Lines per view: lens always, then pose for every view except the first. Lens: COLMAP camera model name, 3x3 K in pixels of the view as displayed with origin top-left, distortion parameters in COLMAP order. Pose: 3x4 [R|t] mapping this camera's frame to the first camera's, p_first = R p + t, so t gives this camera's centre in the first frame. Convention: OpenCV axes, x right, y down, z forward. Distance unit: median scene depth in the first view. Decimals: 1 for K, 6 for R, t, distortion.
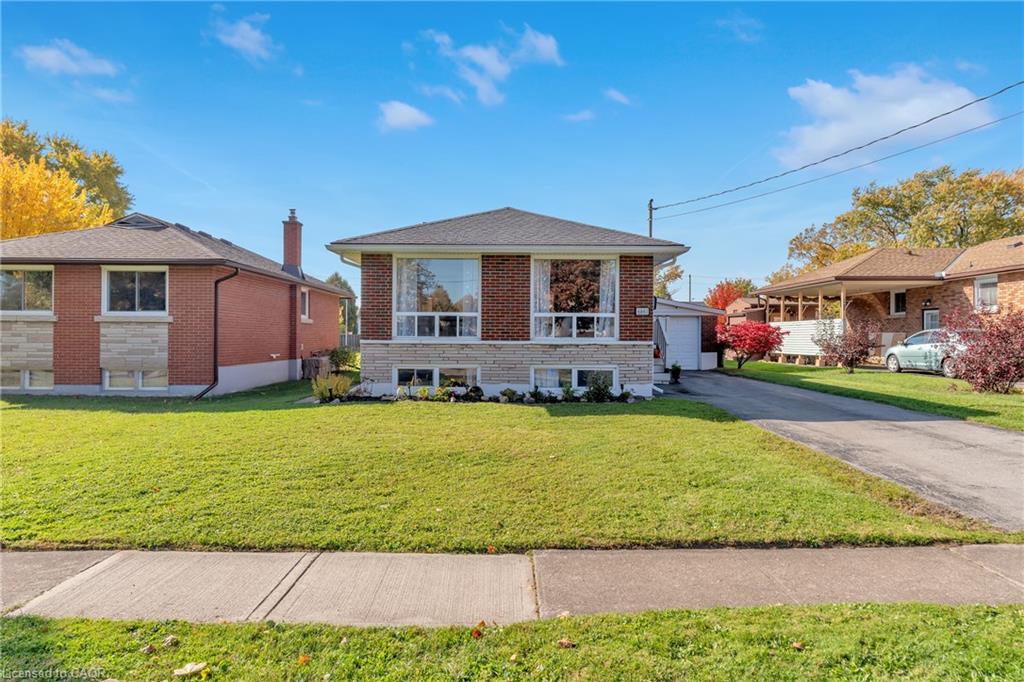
lens RADIAL K [[616.9, 0, 512.5], [0, 616.9, 338.3], [0, 0, 1]] dist [0.015272, 0.000332]
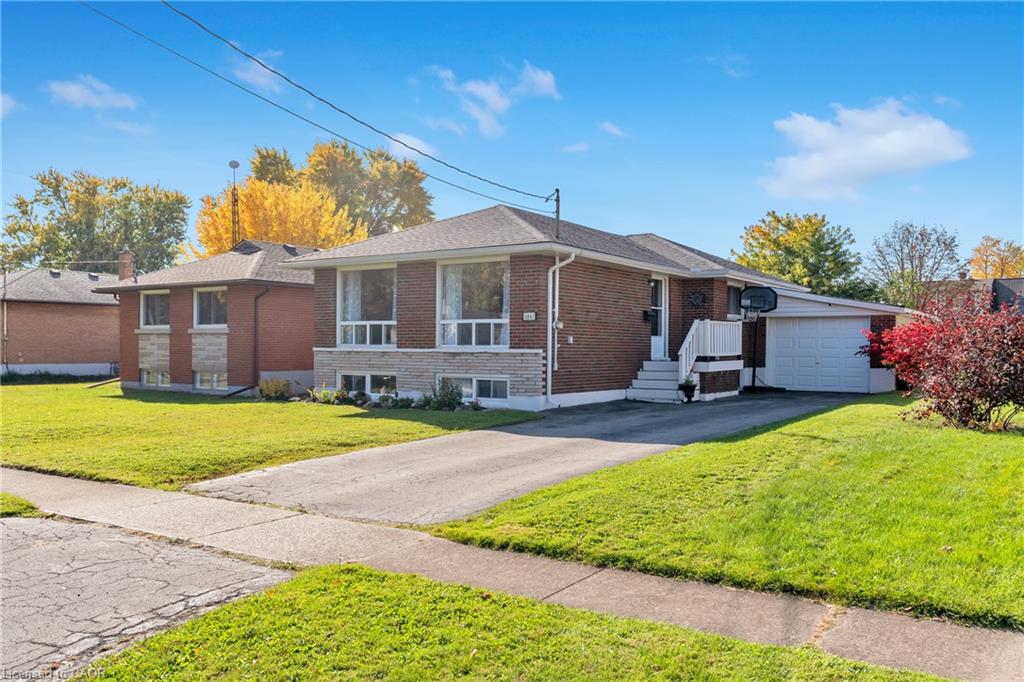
lens RADIAL K [[848.3, 0, 515.9], [0, 848.3, 341.5], [0, 0, 1]] dist [0.015533, 0.000127]
pose [[0.823307, -0.004120, -0.567581, 0.834084], [-0.002263, 0.999942, -0.010542, 0.006205], [0.567592, 0.009964, 0.823250, -0.032731]]
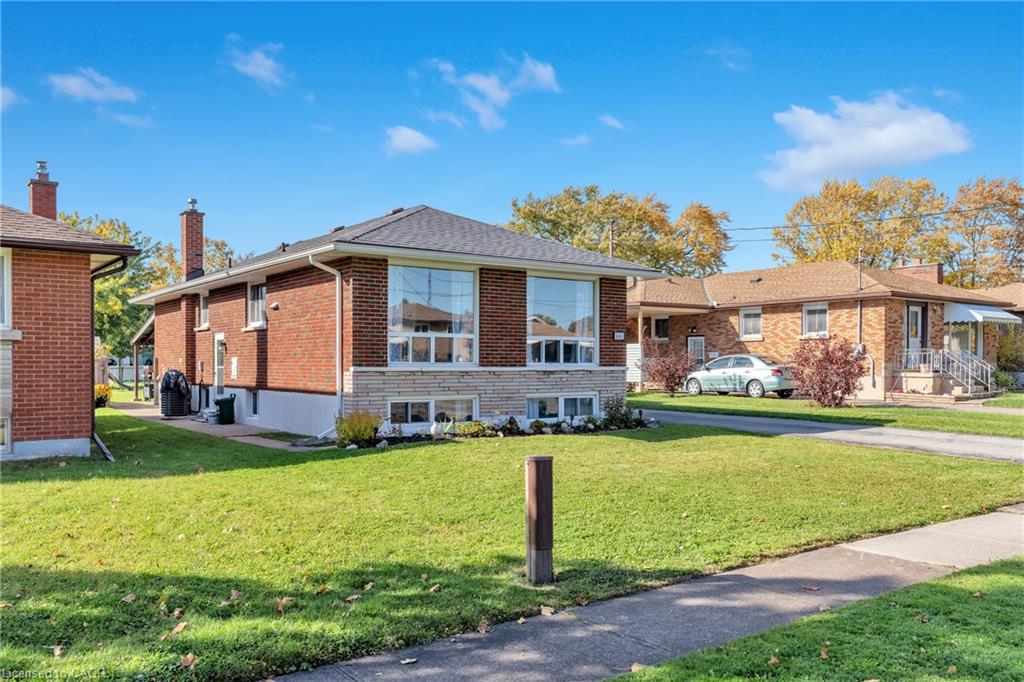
lens RADIAL K [[848.3, 0, 511.4], [0, 848.3, 346.4], [0, 0, 1]] dist [0.015533, 0.000127]
pose [[0.809745, 0.009562, 0.586704, -0.657764], [0.002039, 0.999815, -0.019108, -0.002052], [-0.586779, 0.016669, 0.809576, 0.017025]]
